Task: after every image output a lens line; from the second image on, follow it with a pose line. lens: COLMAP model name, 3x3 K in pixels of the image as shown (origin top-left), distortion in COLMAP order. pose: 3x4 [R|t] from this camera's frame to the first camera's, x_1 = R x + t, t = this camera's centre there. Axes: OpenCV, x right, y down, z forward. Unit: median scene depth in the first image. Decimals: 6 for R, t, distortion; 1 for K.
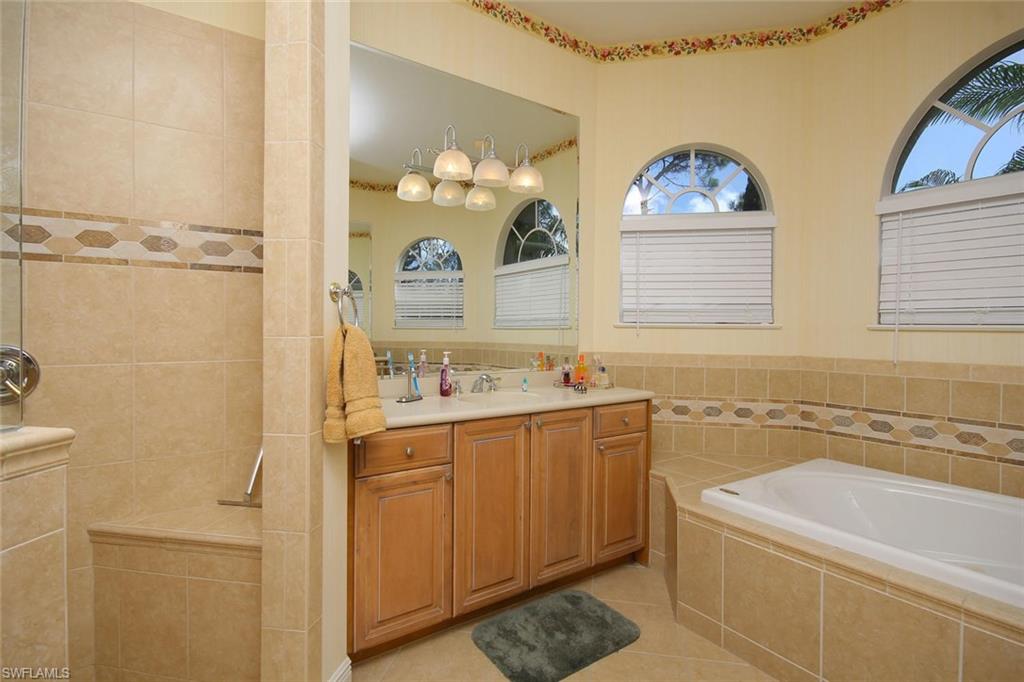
lens RADIAL K [[500.1, 0, 512.0], [0, 500.1, 341.0], [0, 0, 1]] dist [-0.000164, -0.000228]
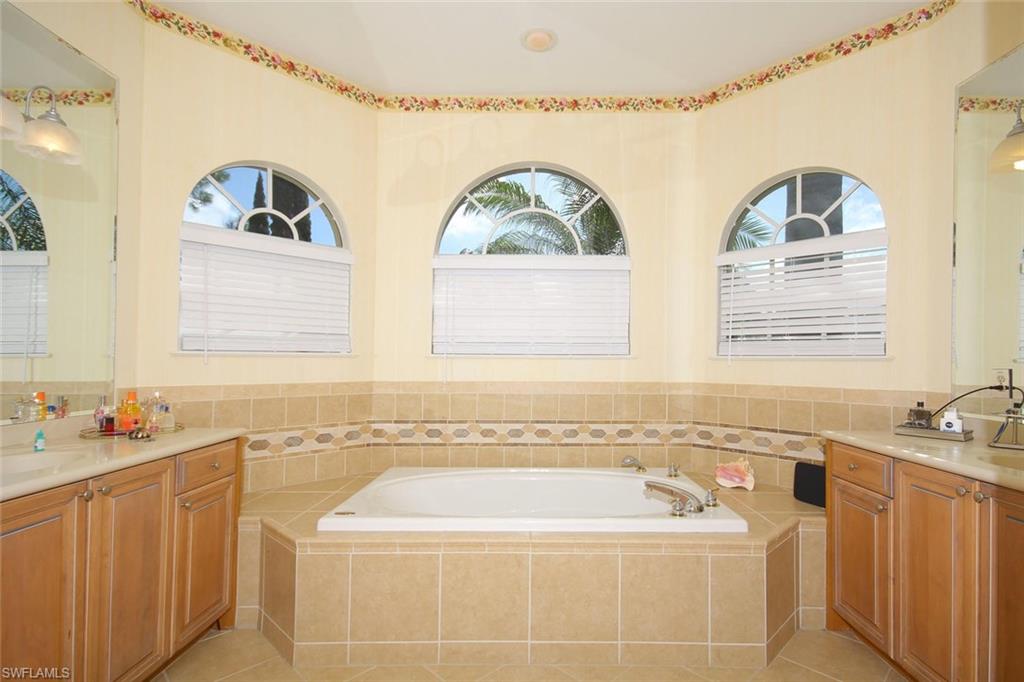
lens RADIAL K [[487.8, 0, 544.0], [0, 487.8, 363.1], [0, 0, 1]] dist [0.025346, -0.000069]
pose [[0.570430, -0.011620, 0.821264, -0.133148], [0.019807, 0.999804, 0.000389, -0.004719], [-0.821107, 0.016044, 0.570549, 0.049835]]
